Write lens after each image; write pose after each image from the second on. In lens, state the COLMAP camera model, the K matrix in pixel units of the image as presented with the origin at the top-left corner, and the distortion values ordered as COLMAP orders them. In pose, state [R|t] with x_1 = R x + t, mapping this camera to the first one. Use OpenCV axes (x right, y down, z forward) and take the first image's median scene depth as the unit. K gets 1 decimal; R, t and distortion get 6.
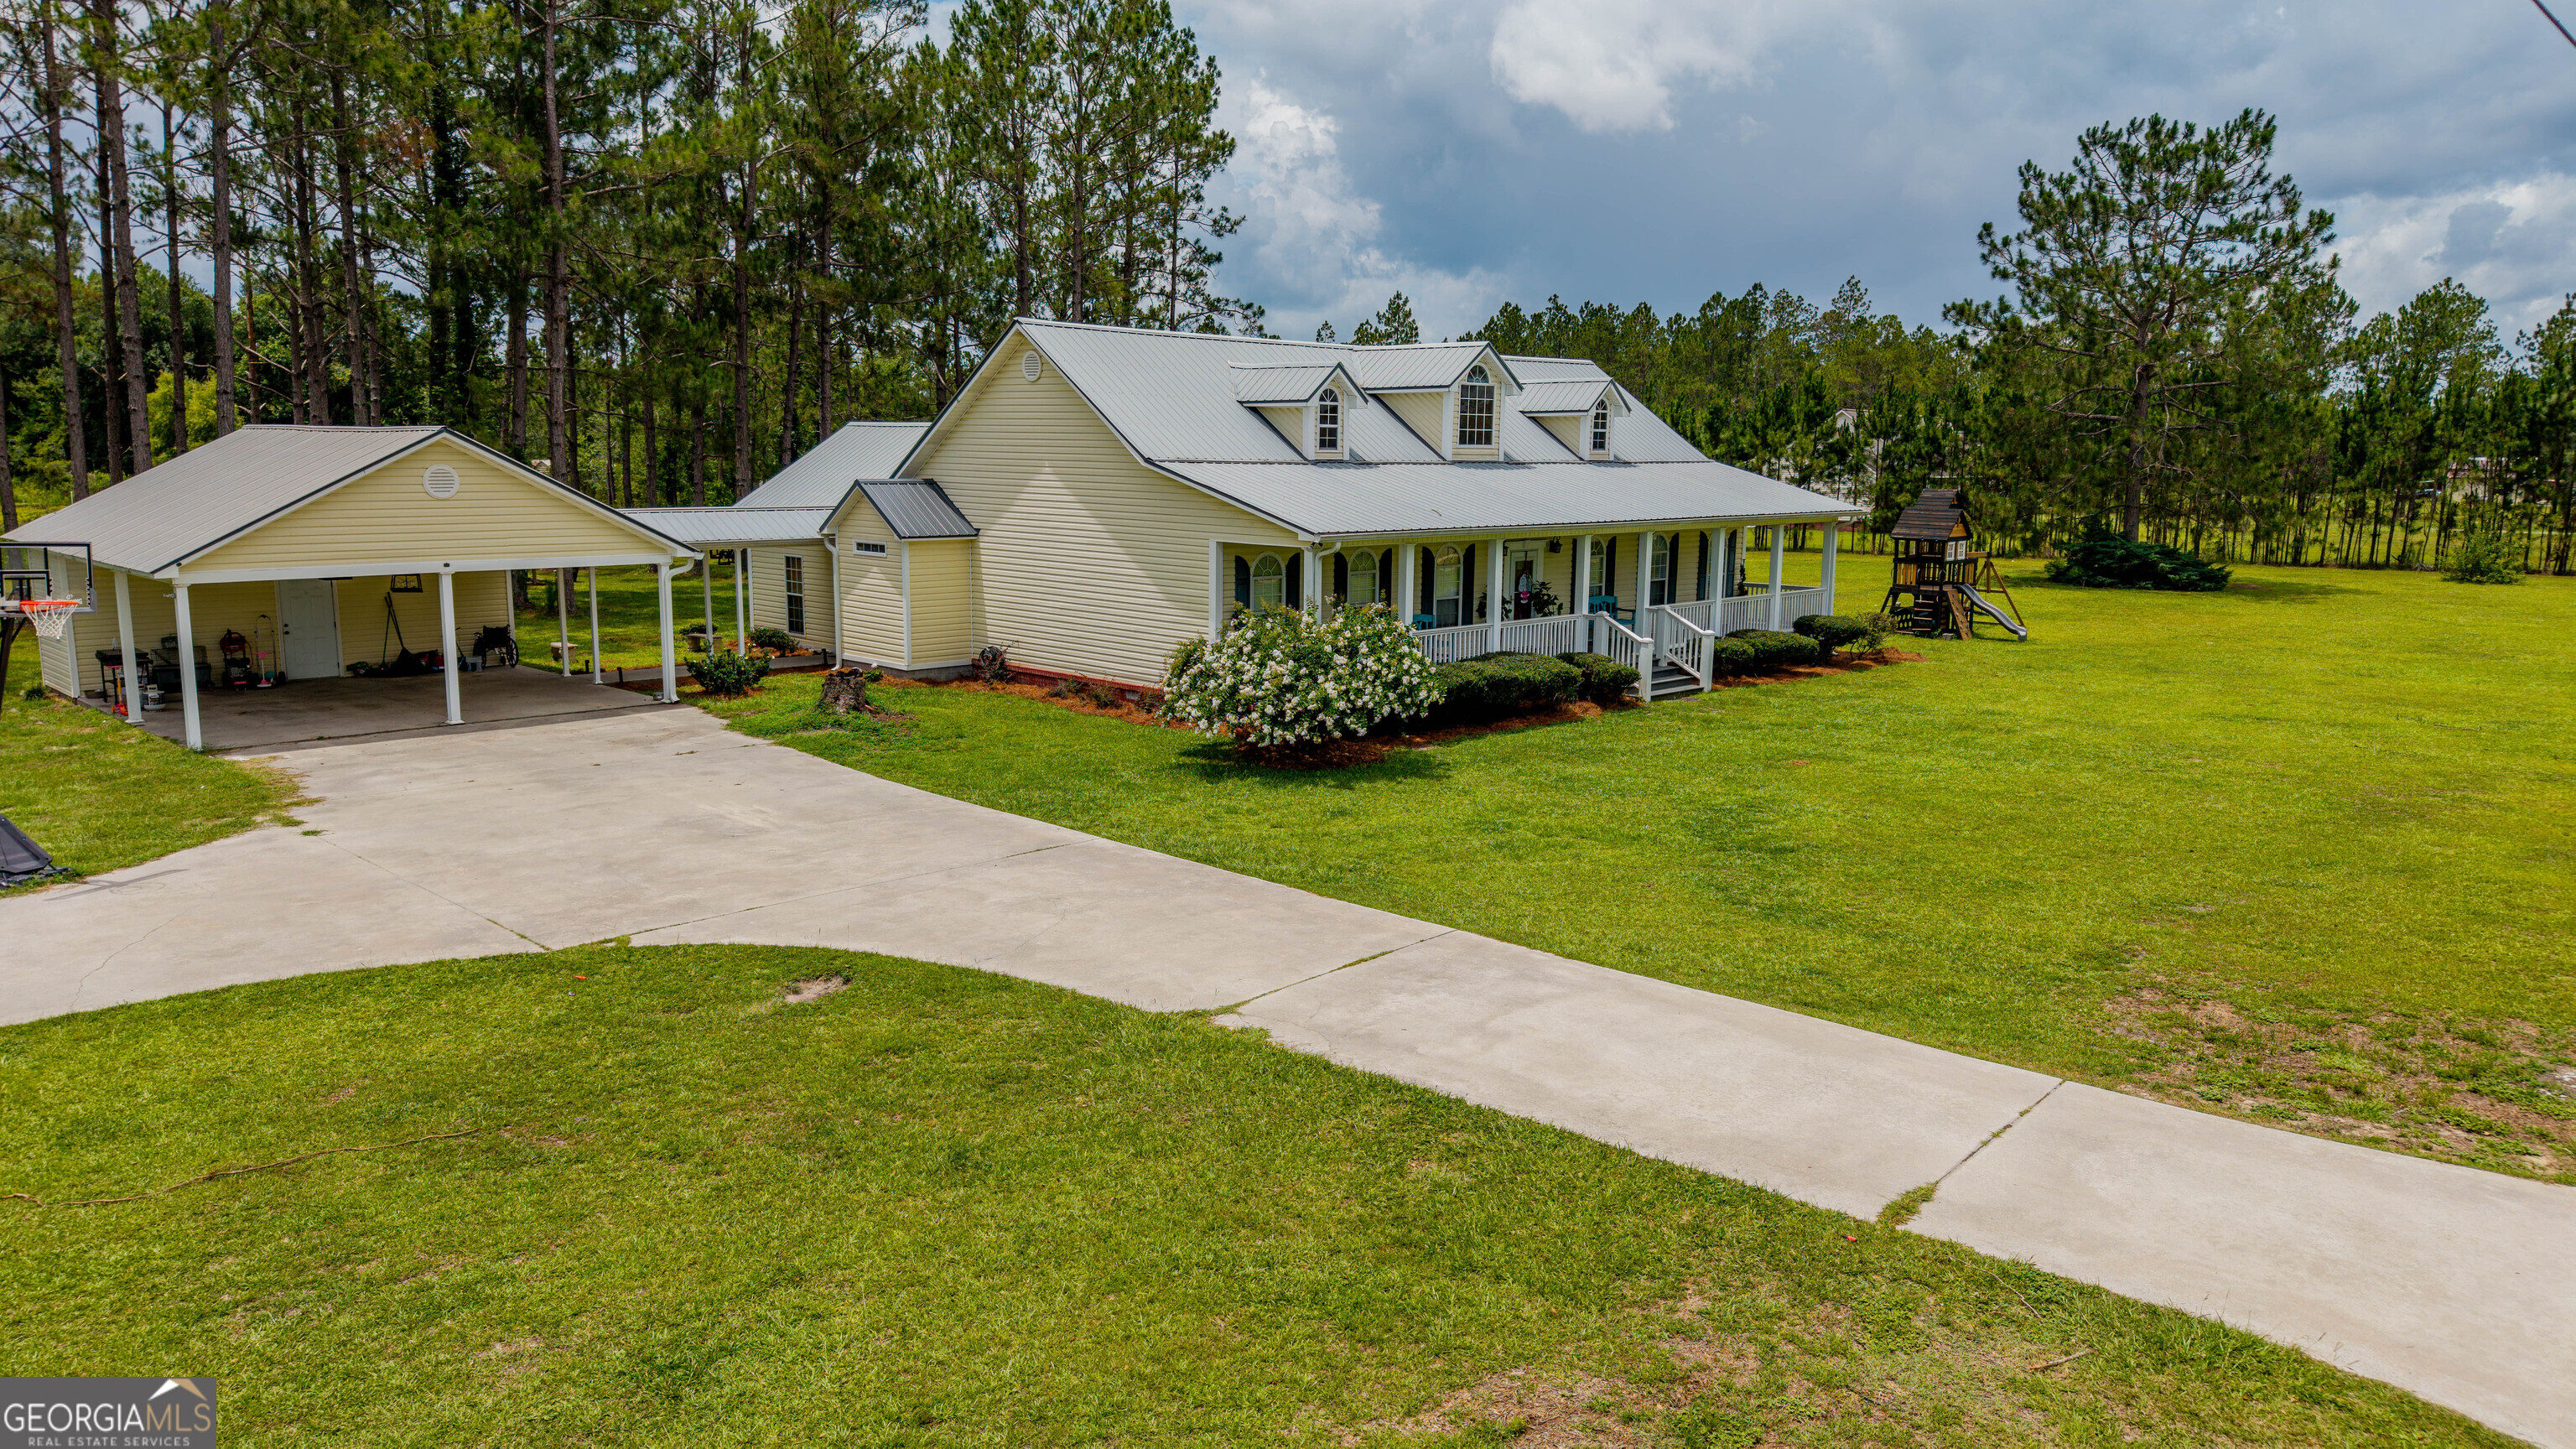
lens RADIAL K [[1729.3, 0, 1287.9], [0, 1729.3, 736.9], [0, 0, 1]] dist [0.015057, -0.012744]
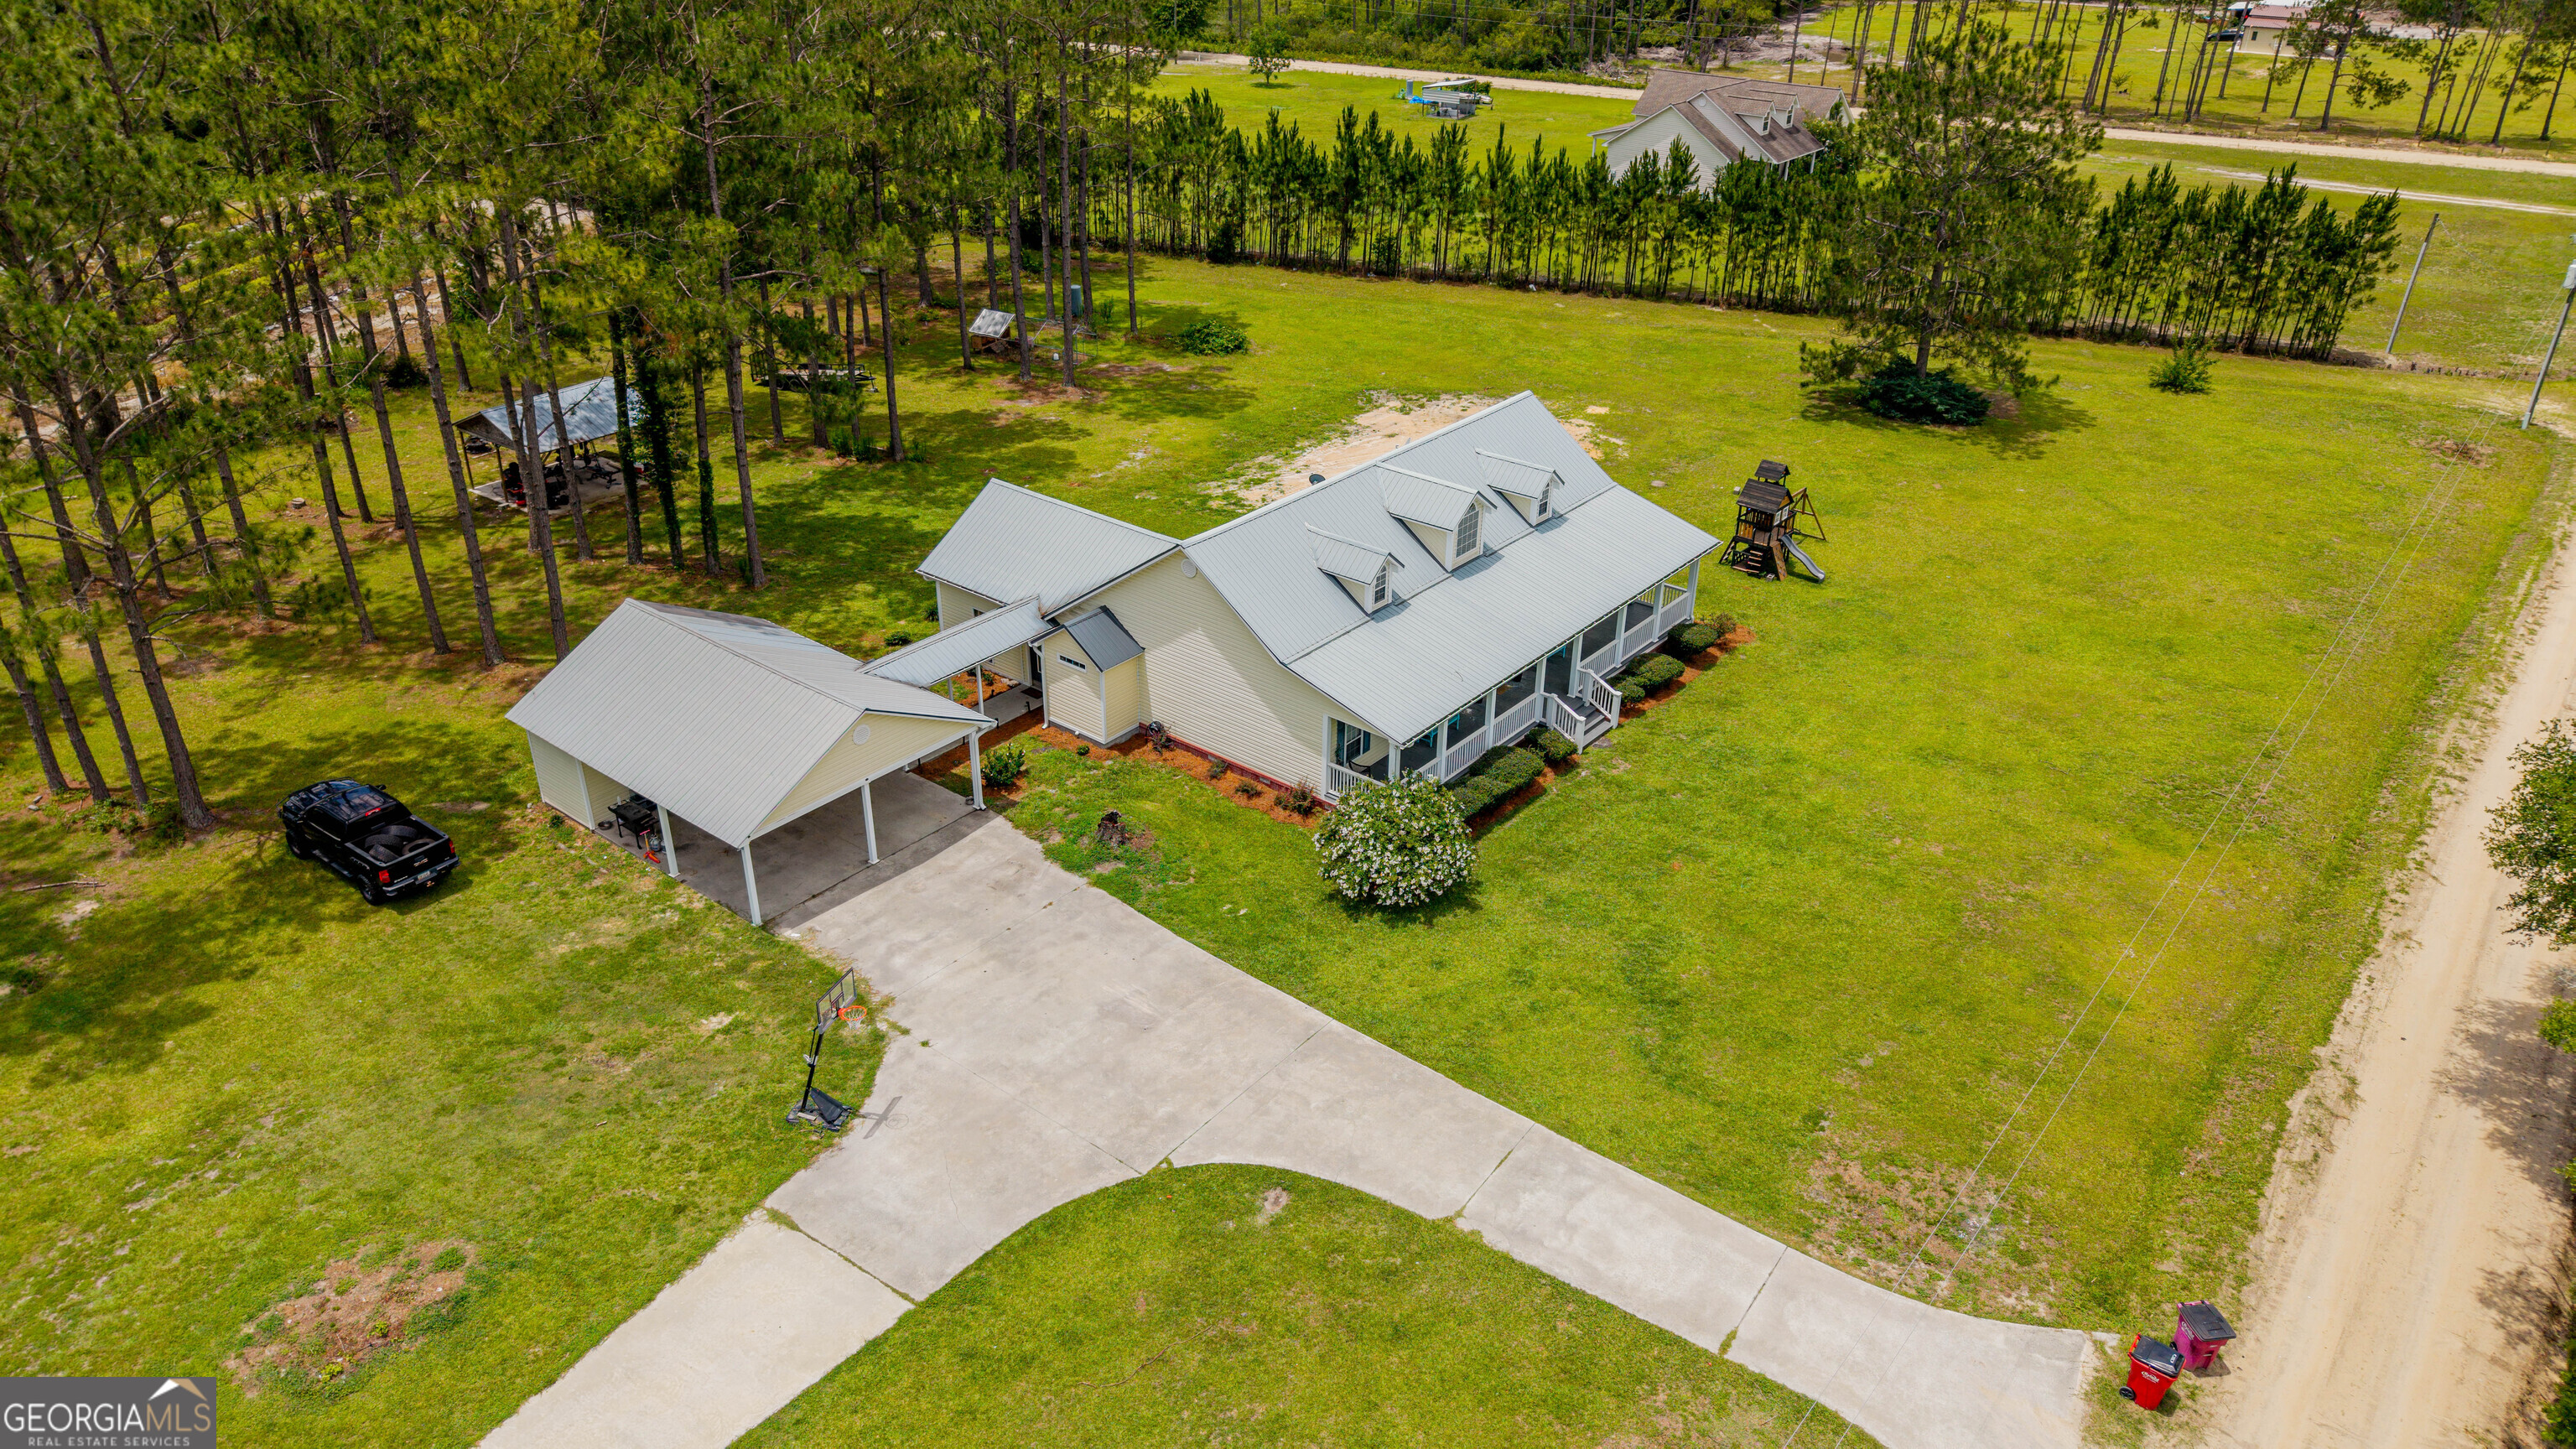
lens RADIAL K [[1729.3, 0, 1286.1], [0, 1729.3, 715.2], [0, 0, 1]] dist [0.015057, -0.012744]
pose [[0.994877, -0.048488, 0.088708, -0.435846], [0.018025, 0.948488, 0.316299, -1.216072], [-0.099476, -0.313079, 0.944503, -1.003675]]
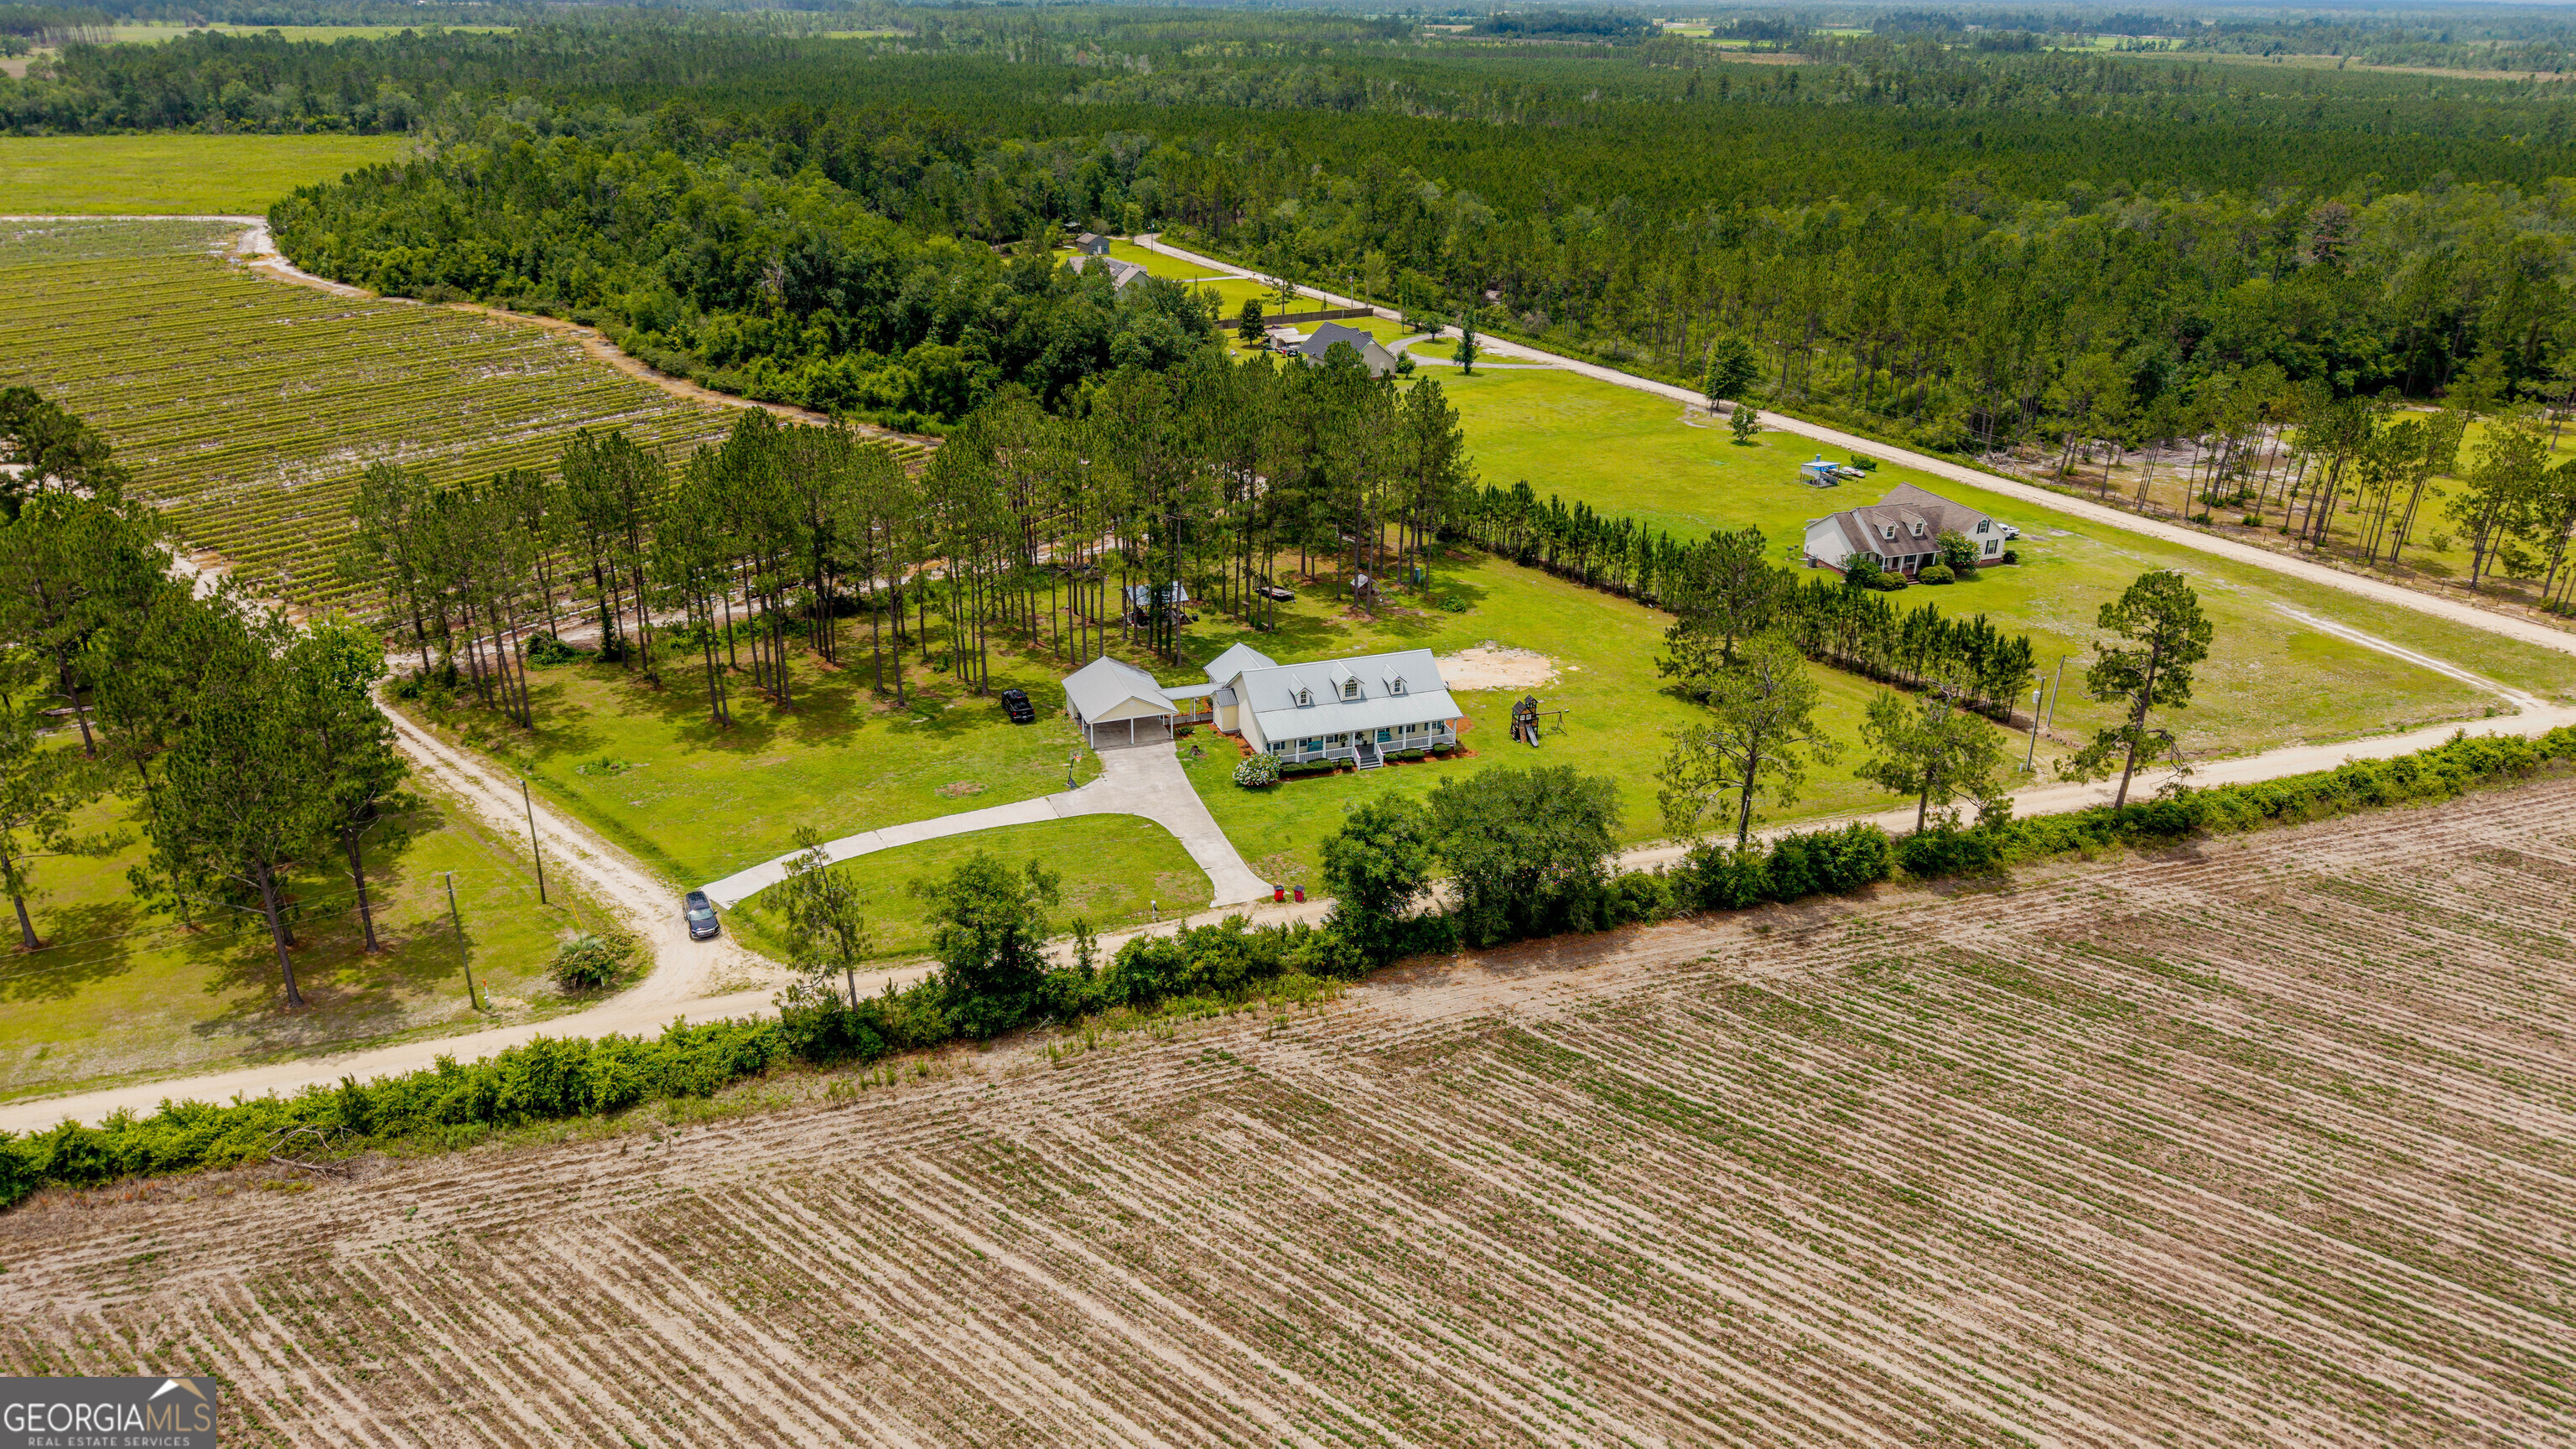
lens RADIAL K [[1729.3, 0, 1293.3], [0, 1729.3, 726.9], [0, 0, 1]] dist [0.015057, -0.012744]
pose [[0.894920, 0.171259, -0.412055, 4.150423], [-0.072044, 0.966757, 0.245338, -2.694770], [0.440373, -0.189872, 0.877508, -6.676310]]
